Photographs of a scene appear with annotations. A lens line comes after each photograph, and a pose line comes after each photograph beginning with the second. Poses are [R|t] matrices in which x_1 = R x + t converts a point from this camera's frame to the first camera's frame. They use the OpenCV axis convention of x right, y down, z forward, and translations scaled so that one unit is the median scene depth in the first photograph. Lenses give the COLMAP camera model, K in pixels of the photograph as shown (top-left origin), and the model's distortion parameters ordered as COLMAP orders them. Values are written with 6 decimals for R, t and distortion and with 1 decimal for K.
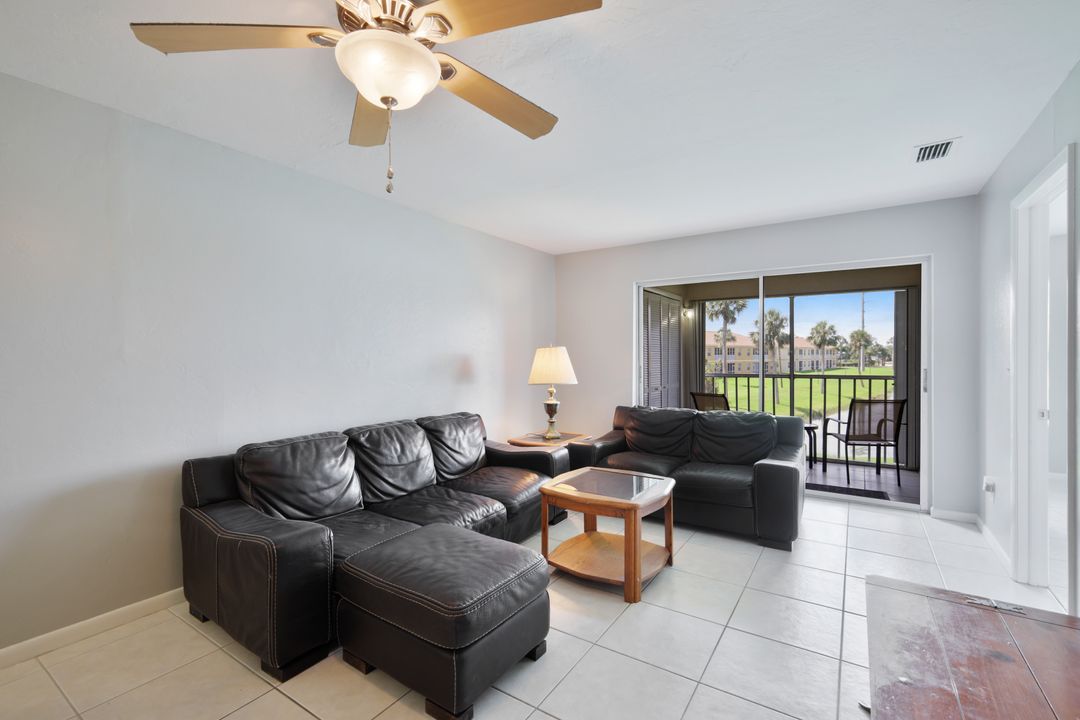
lens RADIAL K [[476.0, 0, 543.2], [0, 476.0, 354.5], [0, 0, 1]] dist [-0.000388, -0.000306]
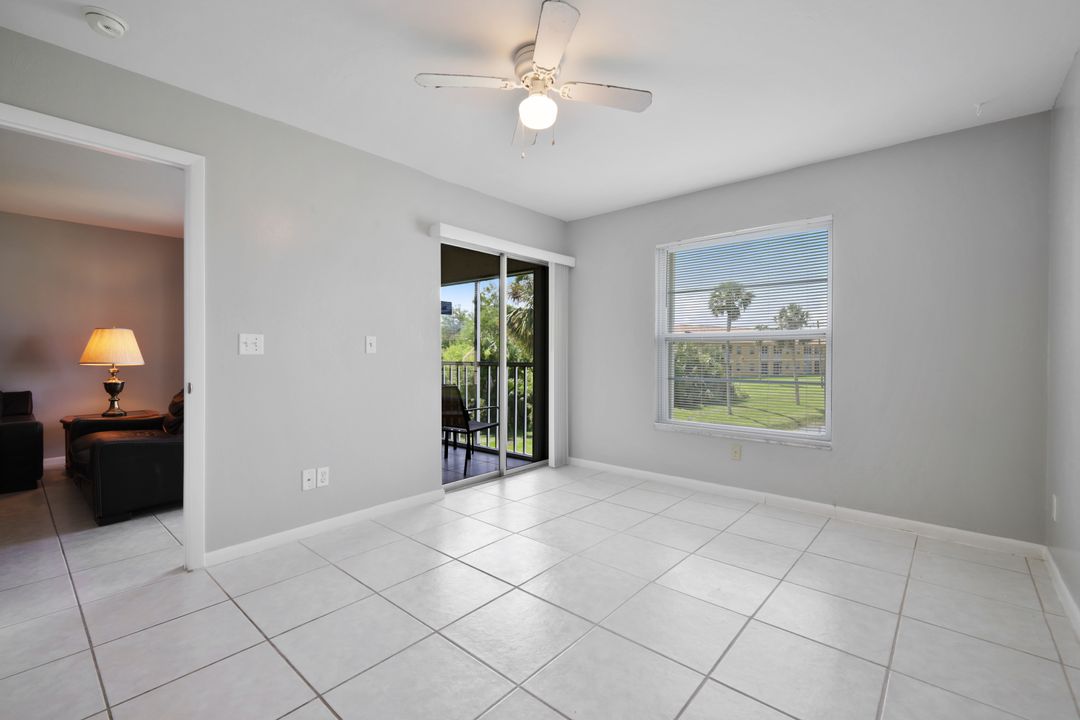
lens RADIAL K [[476.0, 0, 544.7], [0, 476.0, 359.5], [0, 0, 1]] dist [-0.000388, -0.000306]
pose [[0.992030, 0.010762, -0.125539, 0.901964], [-0.008737, 0.999823, 0.016671, 0.021638], [0.125696, -0.015441, 0.991949, 0.073653]]
